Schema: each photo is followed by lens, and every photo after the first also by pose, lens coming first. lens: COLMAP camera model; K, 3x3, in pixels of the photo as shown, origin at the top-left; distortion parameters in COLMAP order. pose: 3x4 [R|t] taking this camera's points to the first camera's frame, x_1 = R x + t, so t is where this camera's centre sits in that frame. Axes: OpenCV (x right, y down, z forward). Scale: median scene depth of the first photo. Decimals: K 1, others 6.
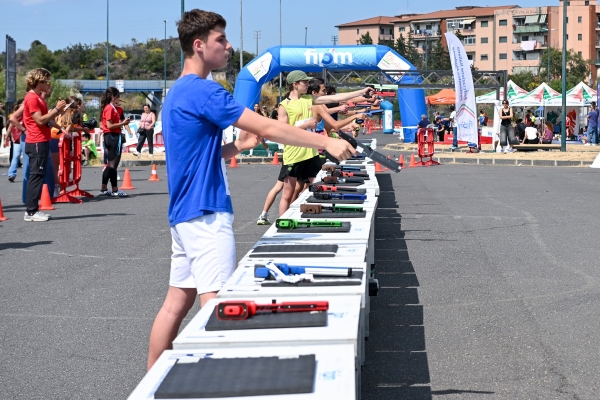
lens RADIAL K [[1609.6, 0, 447.8], [0, 1609.6, 127.7], [0, 0, 1]] dist [0.003953, 0.001809]
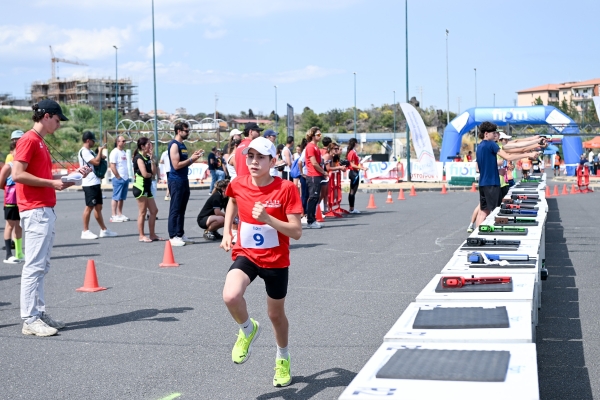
lens RADIAL K [[1163.1, 0, 297.8], [0, 1163.1, 158.8], [0, 0, 1]] dist [0.043233, -0.004784]
pose [[0.967697, -0.007697, -0.251998, 0.001563], [0.006136, 0.999957, -0.006980, 0.000140], [0.252041, 0.005208, 0.967702, -0.025463]]
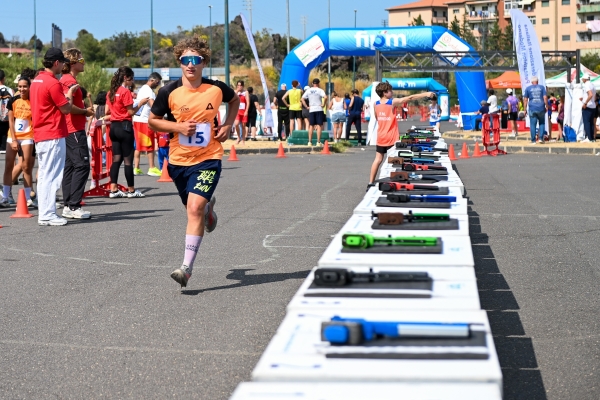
lens RADIAL K [[1575.0, 0, 190.2], [0, 1575.0, 131.0], [0, 0, 1]] dist [-0.024691, 0.360947]
pose [[0.982007, -0.004747, -0.188785, -0.010420], [0.006415, 0.999946, 0.008225, 0.001238], [0.188736, -0.009288, 0.981984, 0.079248]]
